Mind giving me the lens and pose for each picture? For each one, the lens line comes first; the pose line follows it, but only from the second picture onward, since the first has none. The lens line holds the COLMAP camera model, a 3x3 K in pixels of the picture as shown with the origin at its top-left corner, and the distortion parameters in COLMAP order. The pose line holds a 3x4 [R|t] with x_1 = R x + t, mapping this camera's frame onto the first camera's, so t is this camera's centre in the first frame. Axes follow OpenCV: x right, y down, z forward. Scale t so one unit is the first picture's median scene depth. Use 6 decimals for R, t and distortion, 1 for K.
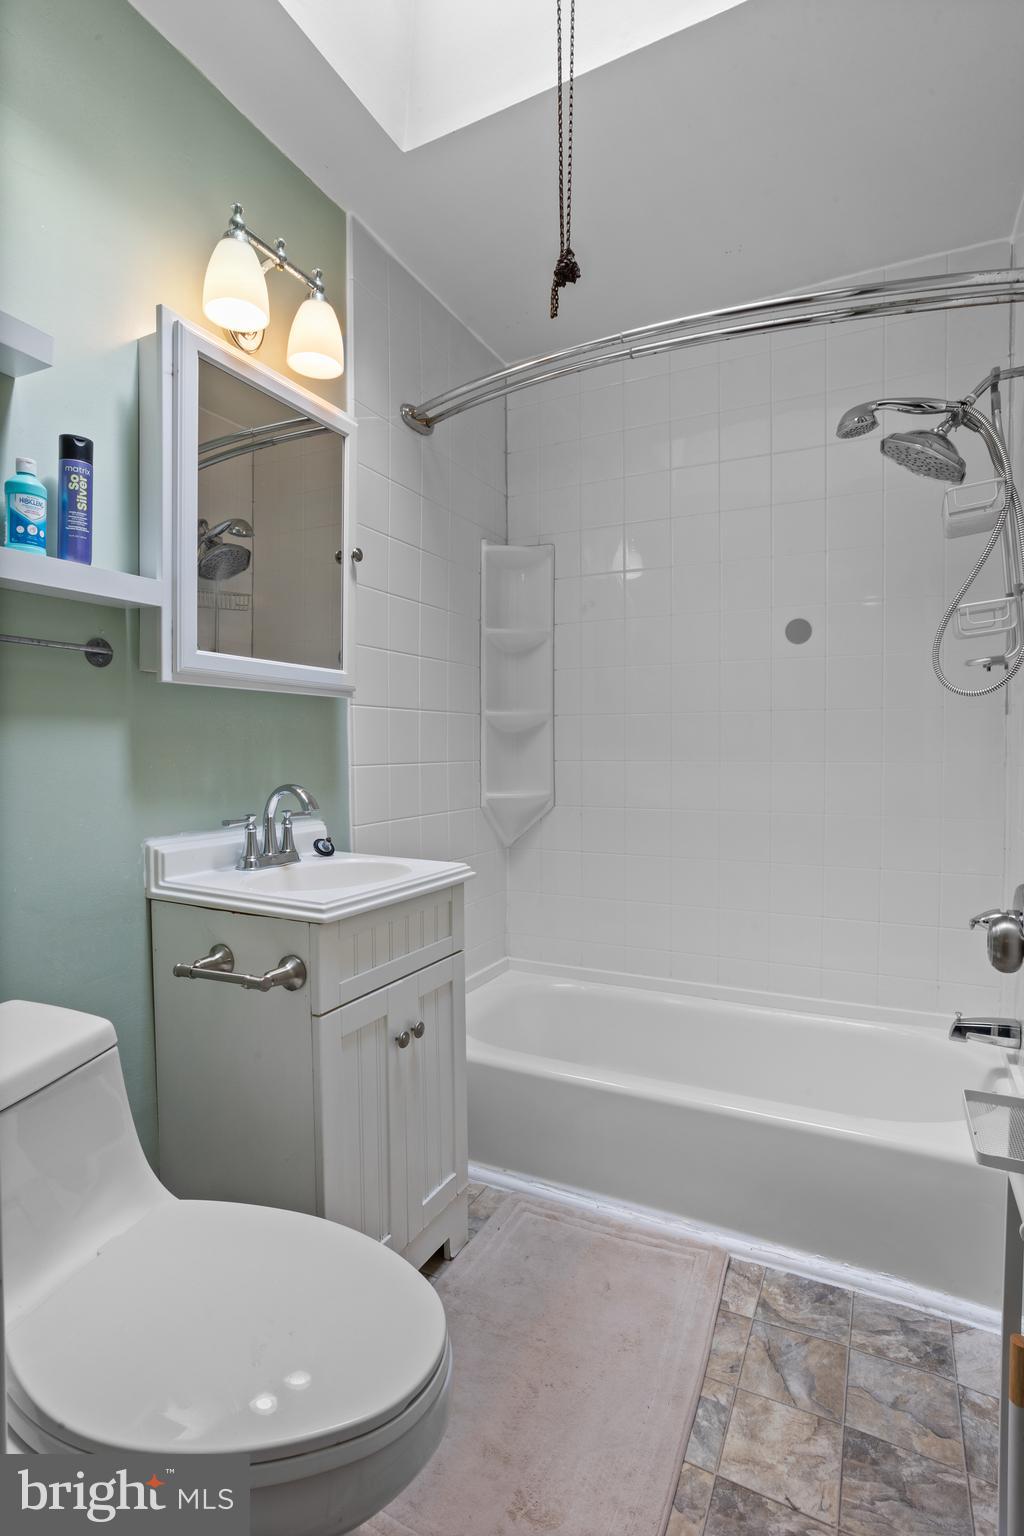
lens RADIAL K [[756.7, 0, 512.0], [0, 756.7, 756.4], [0, 0, 1]] dist [-0.051129, 0.031190]
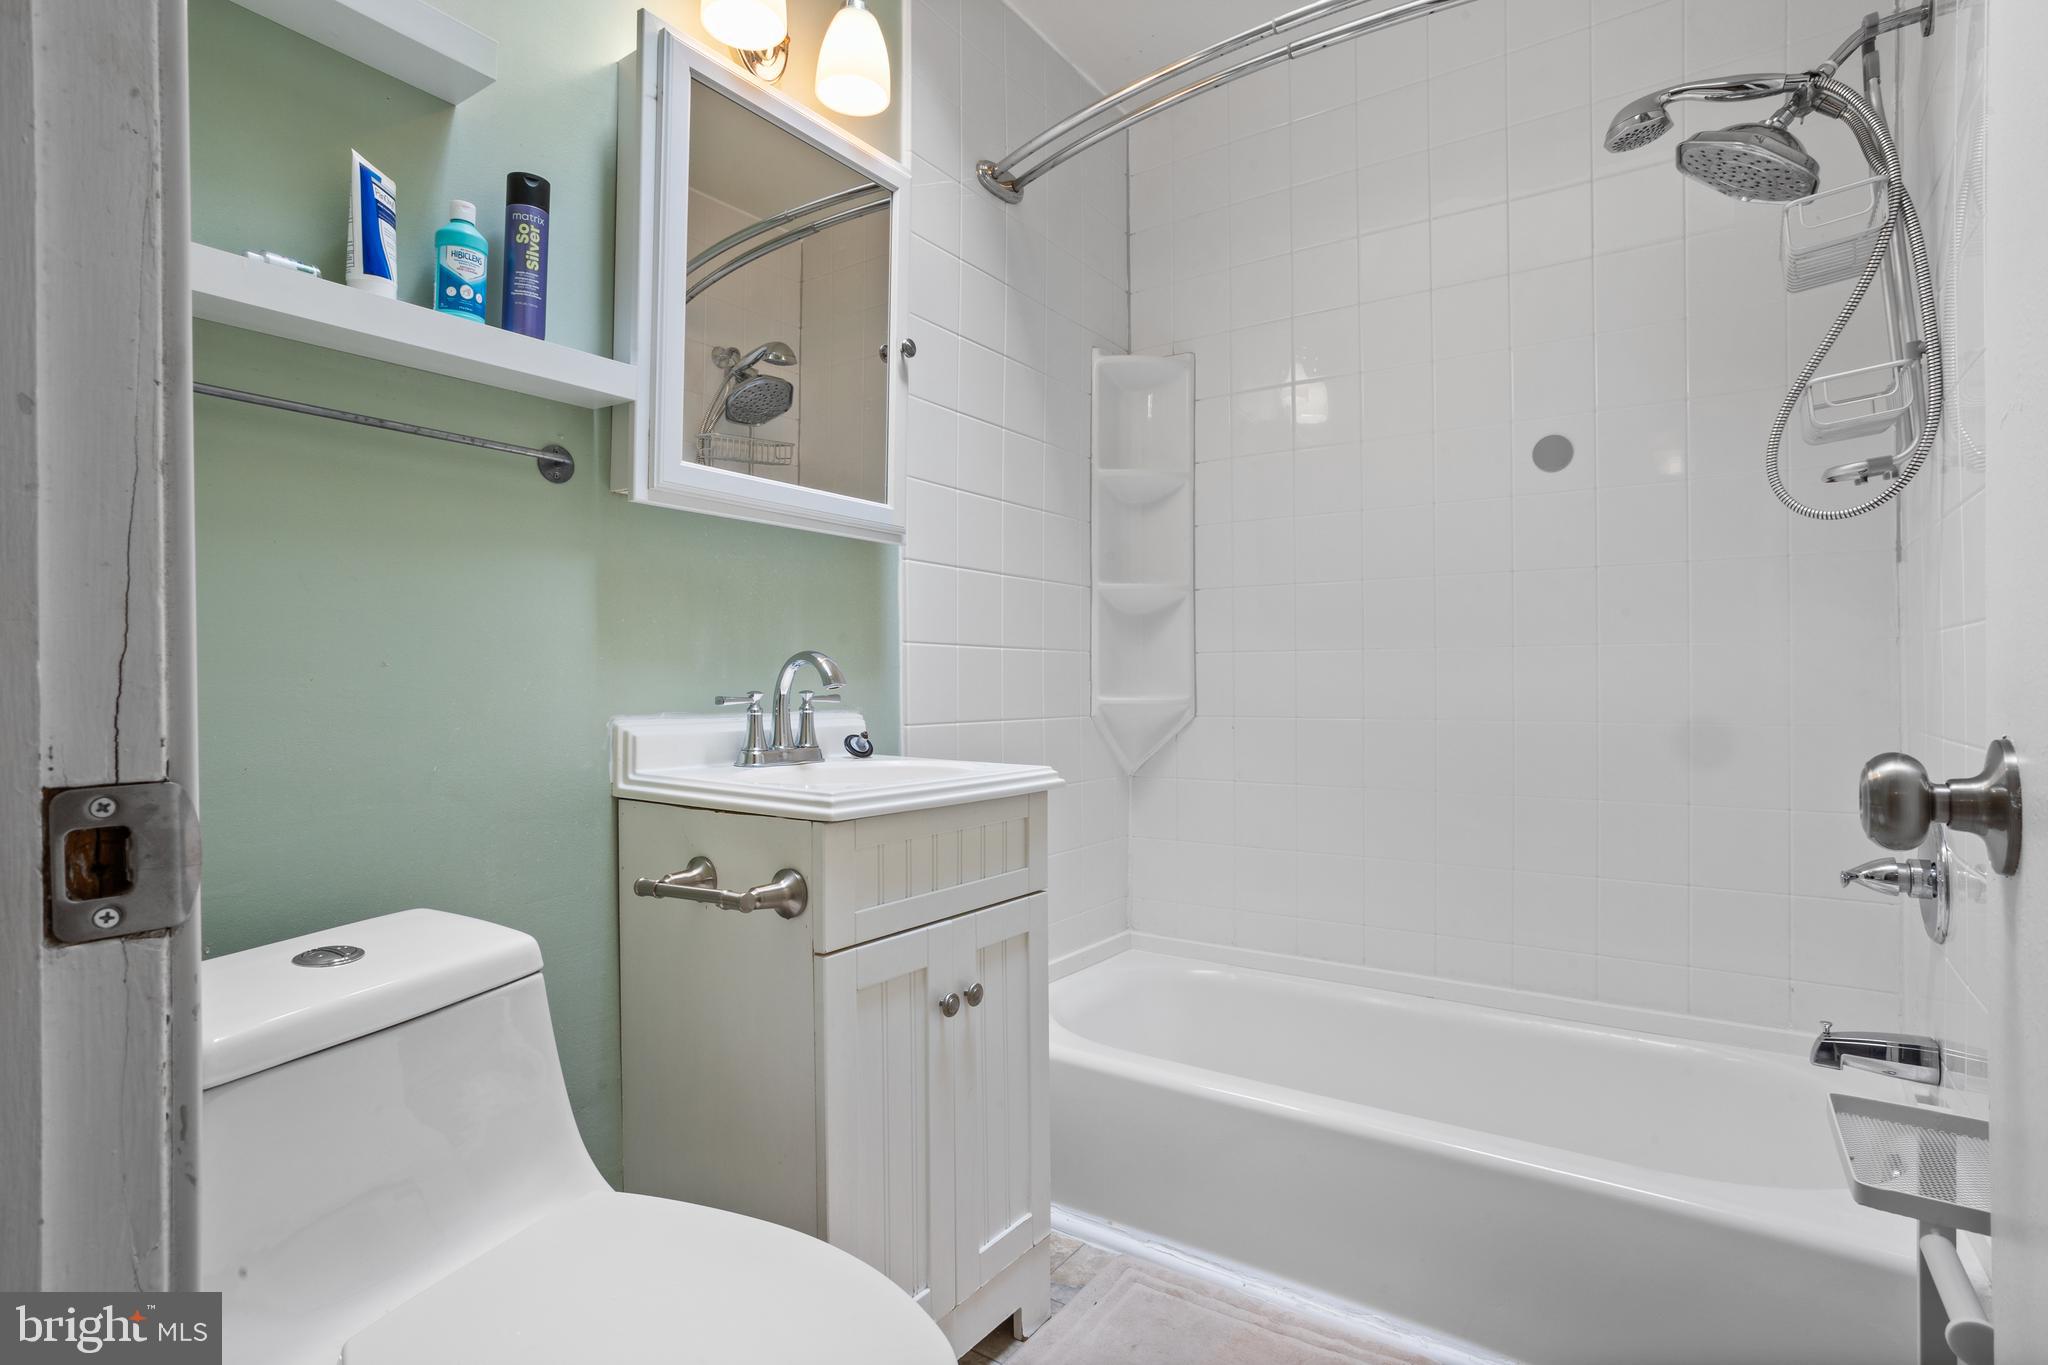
lens RADIAL K [[1009.0, 0, 1022.8], [0, 1009.0, 668.3], [0, 0, 1]] dist [-0.051129, 0.031190]
pose [[0.989729, 0.000290, -0.142958, 0.046169], [-0.005396, 0.999361, -0.035333, 0.080767], [0.142856, 0.035741, 0.989098, 0.062773]]
